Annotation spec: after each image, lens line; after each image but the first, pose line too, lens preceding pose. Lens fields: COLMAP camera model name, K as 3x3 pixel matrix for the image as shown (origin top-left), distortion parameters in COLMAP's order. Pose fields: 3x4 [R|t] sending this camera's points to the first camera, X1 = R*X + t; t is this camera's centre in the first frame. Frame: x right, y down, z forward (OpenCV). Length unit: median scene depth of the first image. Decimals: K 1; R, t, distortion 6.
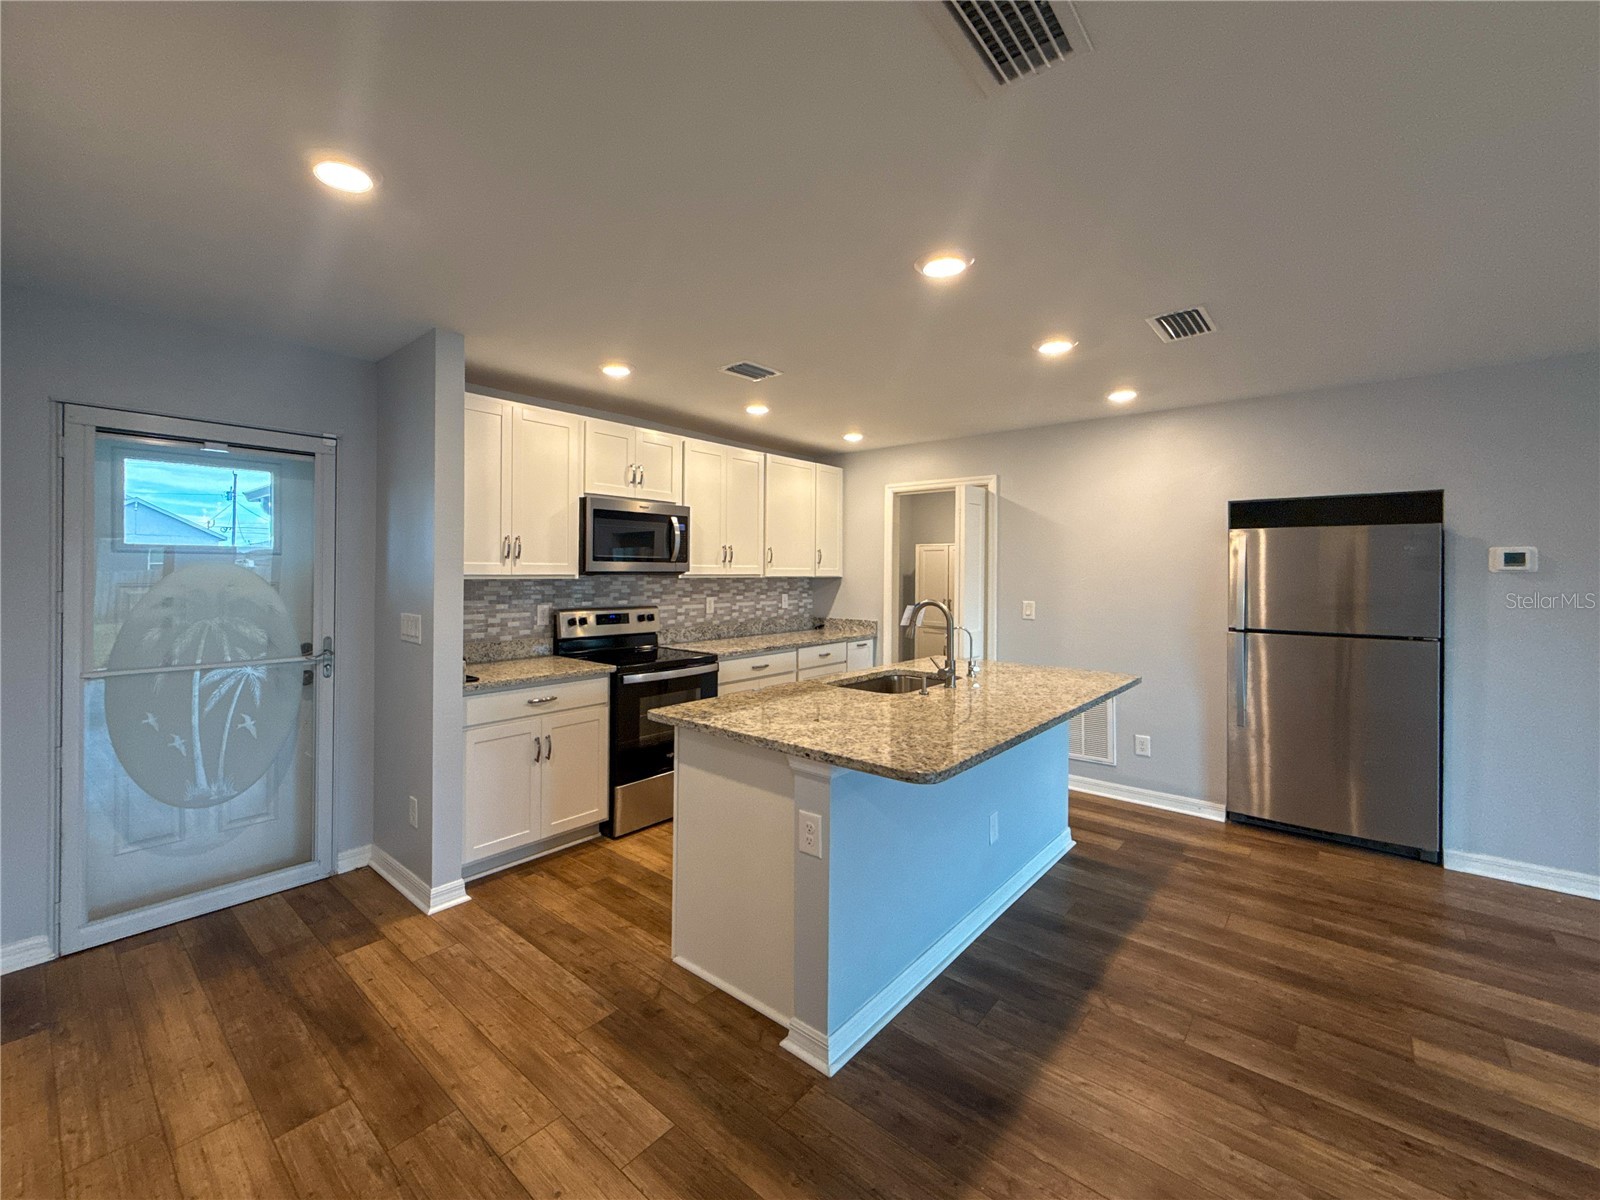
lens RADIAL K [[668.3, 0, 732.7], [0, 668.3, 573.1], [0, 0, 1]] dist [-0.002268, 0.000908]
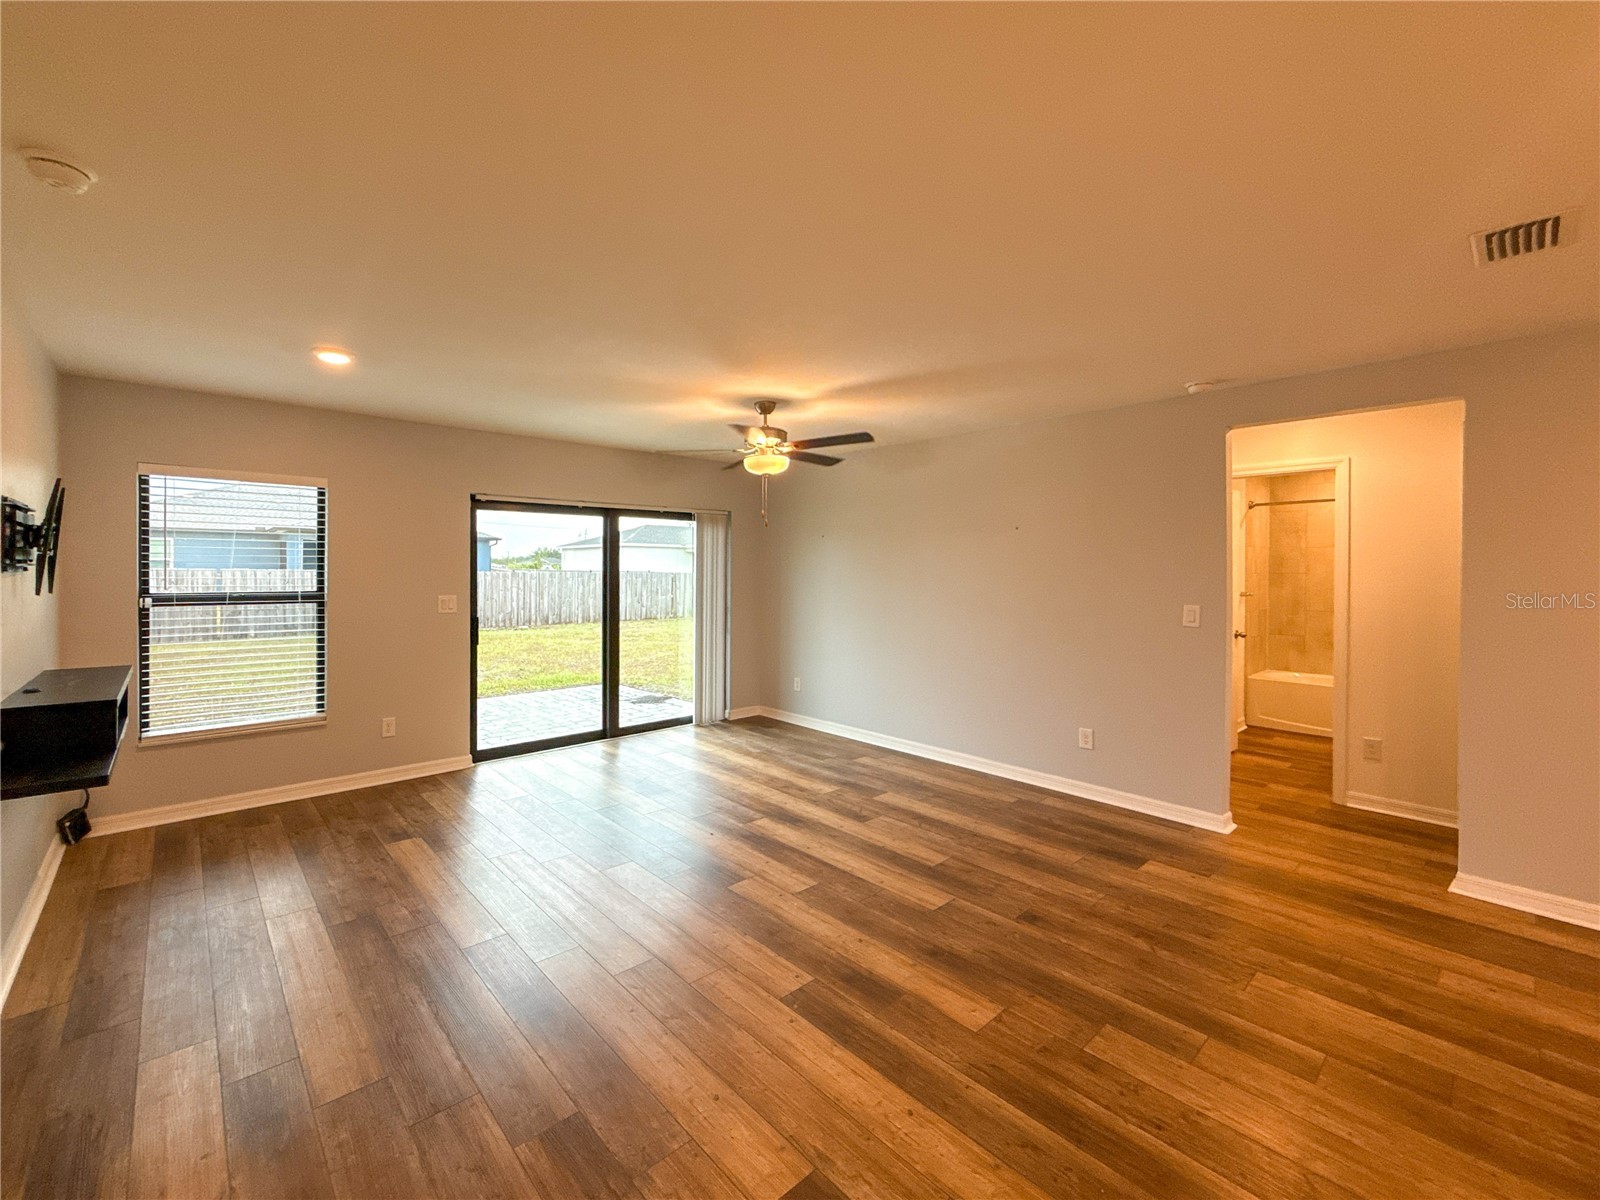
lens RADIAL K [[668.9, 0, 733.1], [0, 668.9, 573.8], [0, 0, 1]] dist [-0.000406, 0.000178]
pose [[-0.992012, -0.009357, 0.125796, 0.734144], [-0.008094, 0.999912, 0.010551, 0.000019], [-0.125883, 0.009448, -0.992000, 0.997763]]
